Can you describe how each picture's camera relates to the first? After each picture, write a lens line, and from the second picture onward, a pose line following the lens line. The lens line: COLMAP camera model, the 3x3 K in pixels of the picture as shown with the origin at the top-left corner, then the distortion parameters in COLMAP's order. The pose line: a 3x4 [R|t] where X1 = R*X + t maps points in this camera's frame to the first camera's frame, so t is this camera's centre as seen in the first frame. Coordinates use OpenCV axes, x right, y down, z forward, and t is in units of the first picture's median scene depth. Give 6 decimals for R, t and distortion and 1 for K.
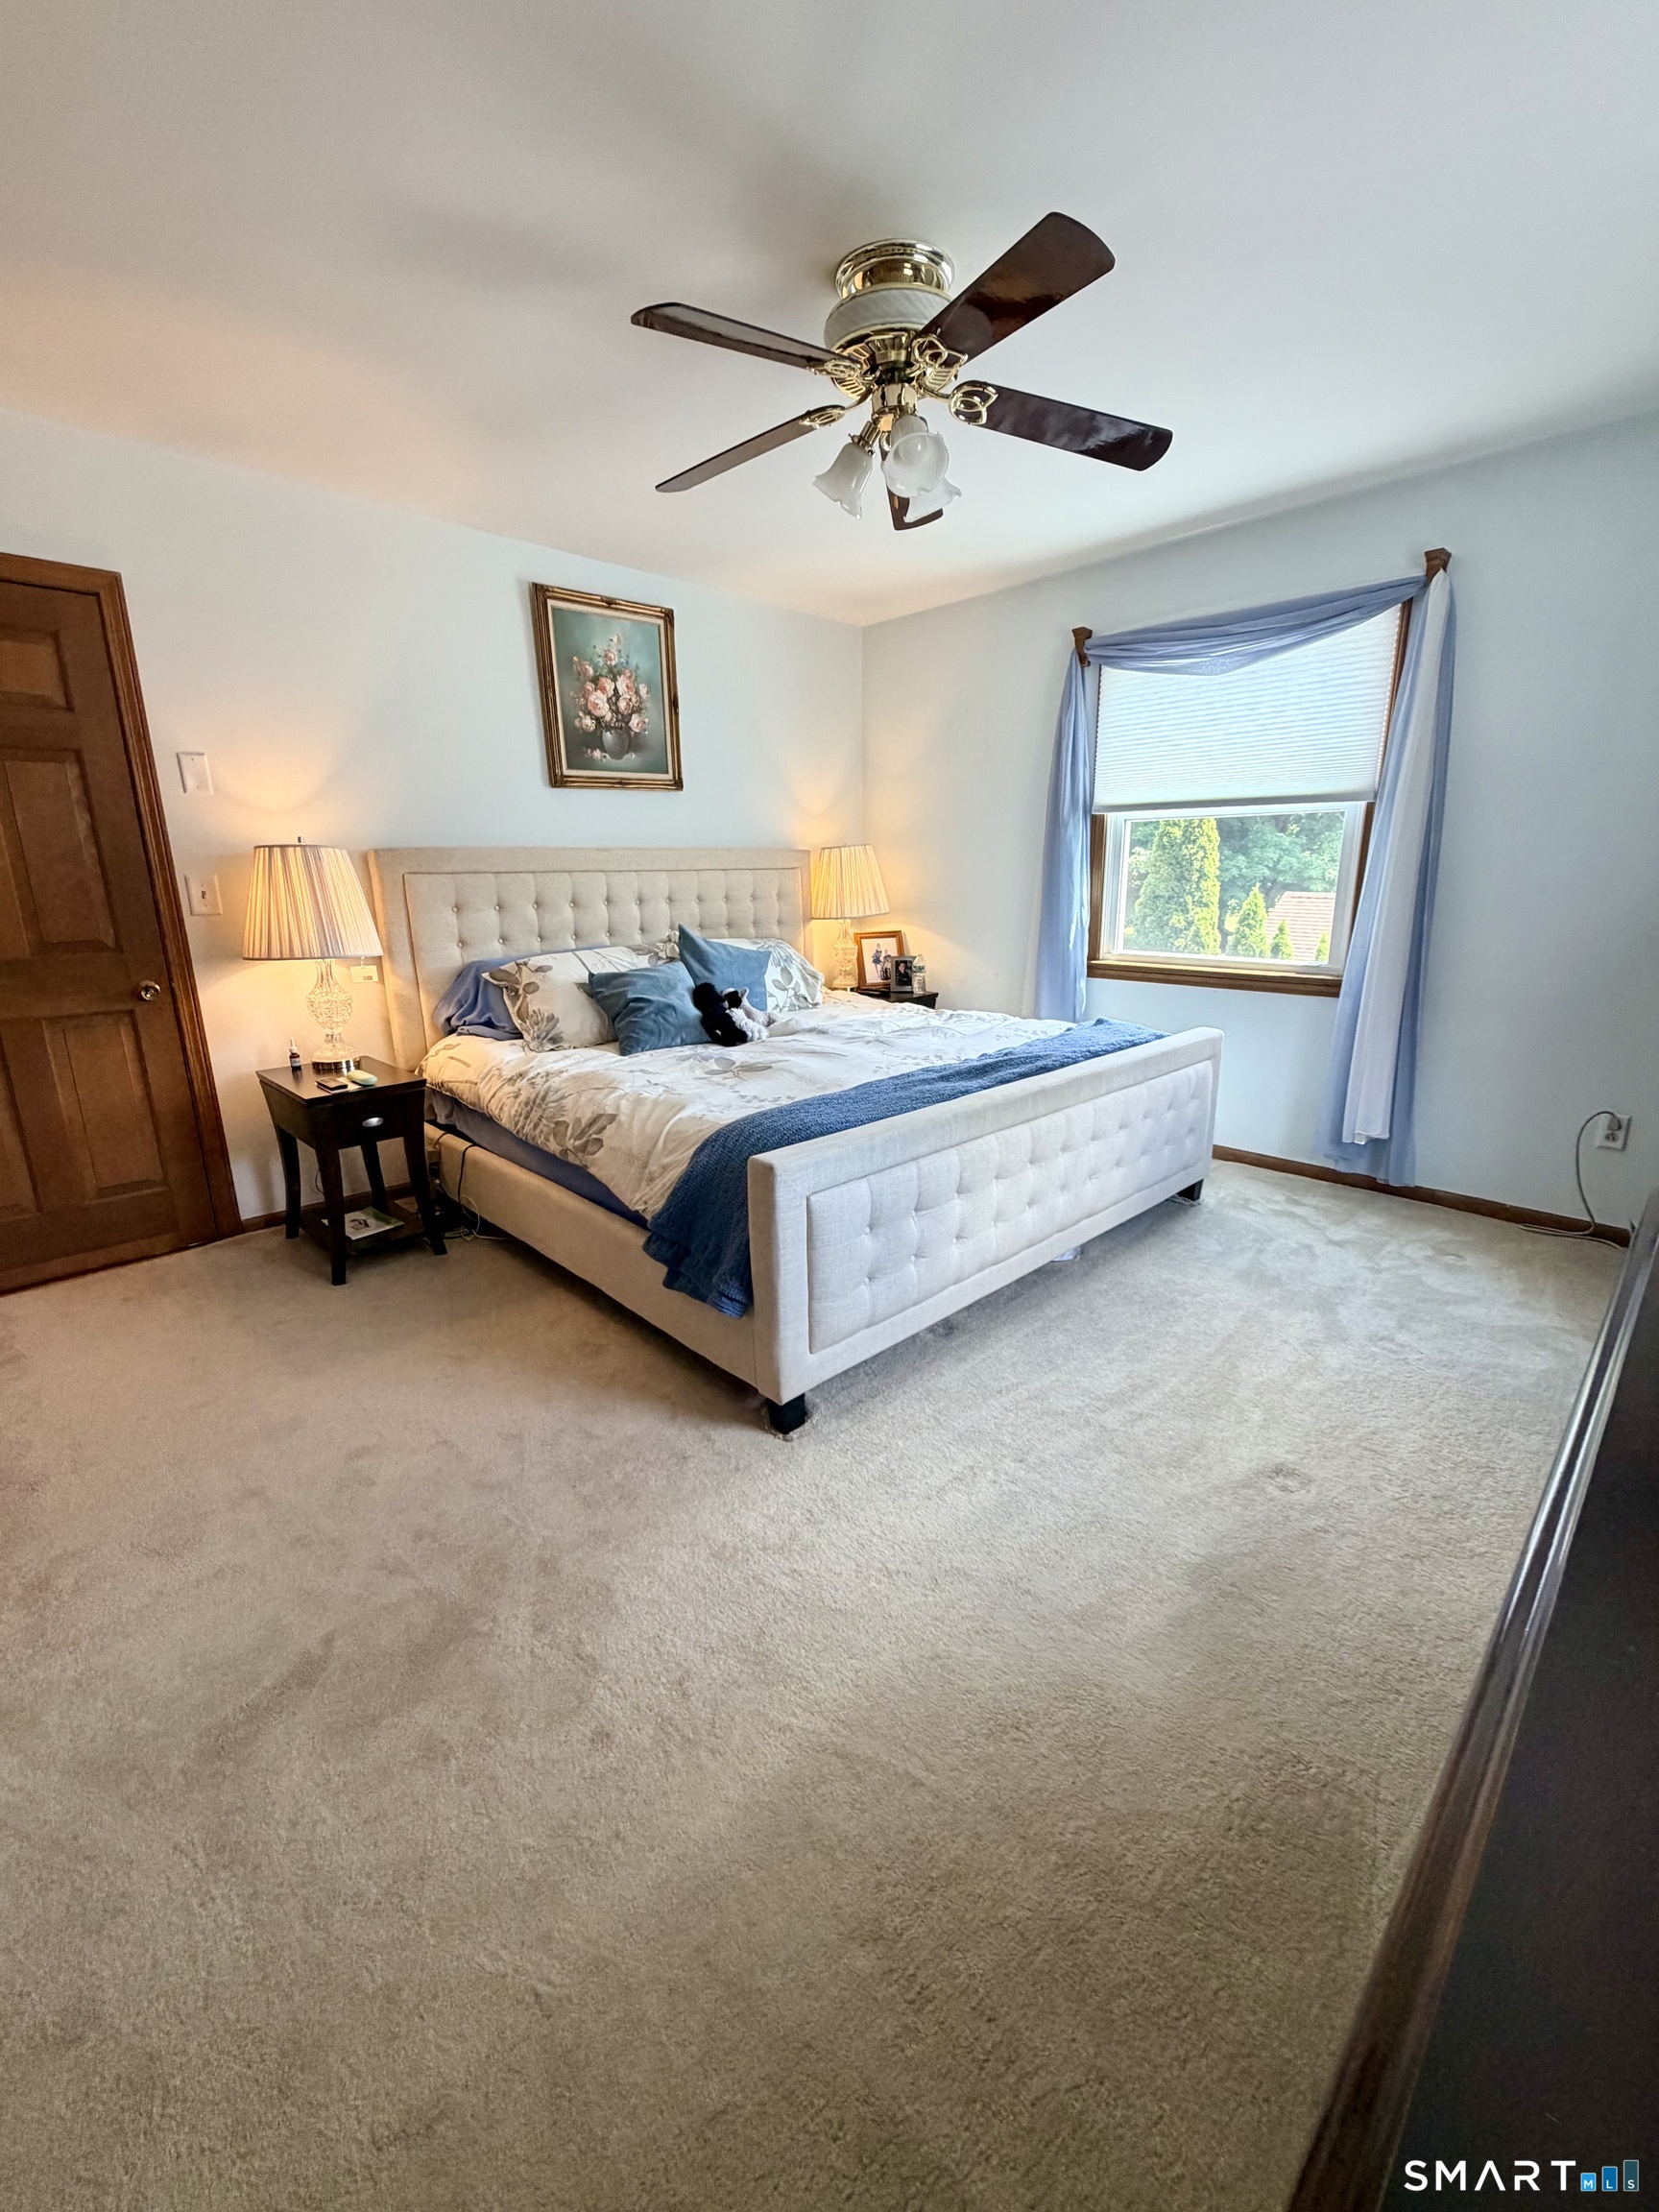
lens RADIAL K [[891.7, 0, 828.8], [0, 891.7, 1099.4], [0, 0, 1]] dist [0.000751, 0.000077]
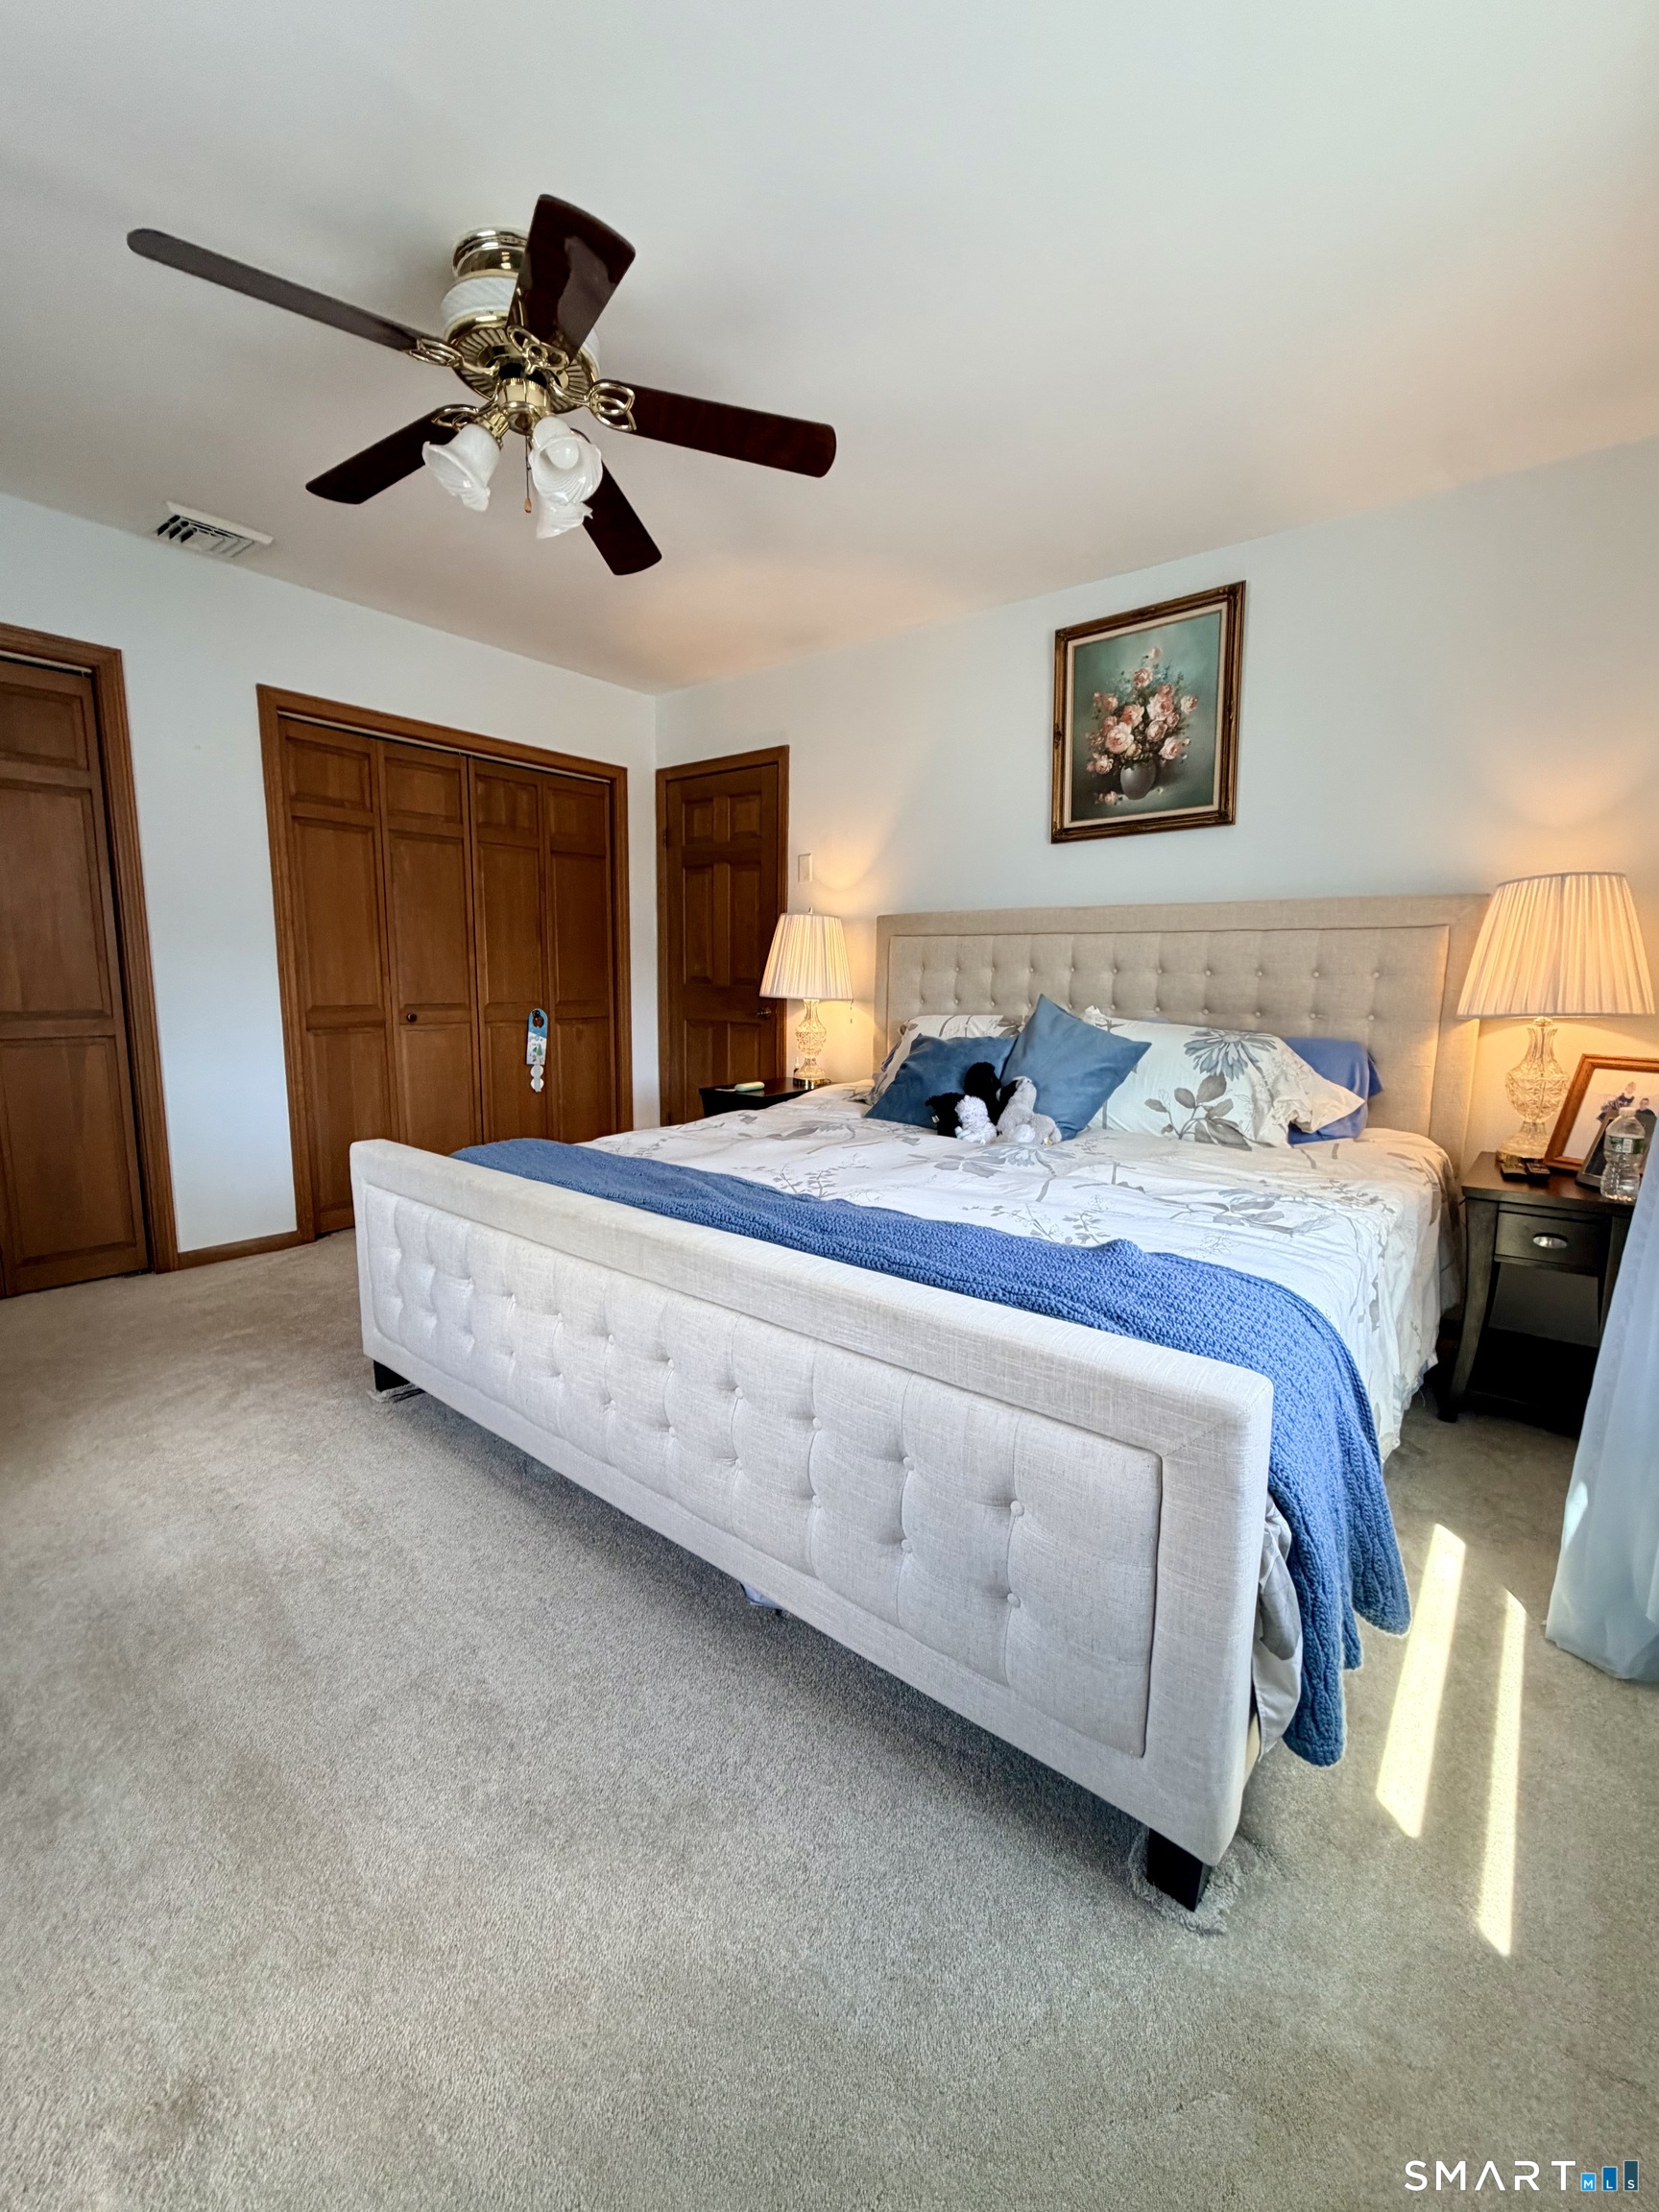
lens RADIAL K [[891.7, 0, 832.8], [0, 891.7, 1101.8], [0, 0, 1]] dist [0.000751, 0.000077]
pose [[0.151782, 0.159414, -0.975474, 0.574725], [-0.261519, 0.958214, 0.115902, -0.140666], [0.953189, 0.237513, 0.187129, 0.662977]]
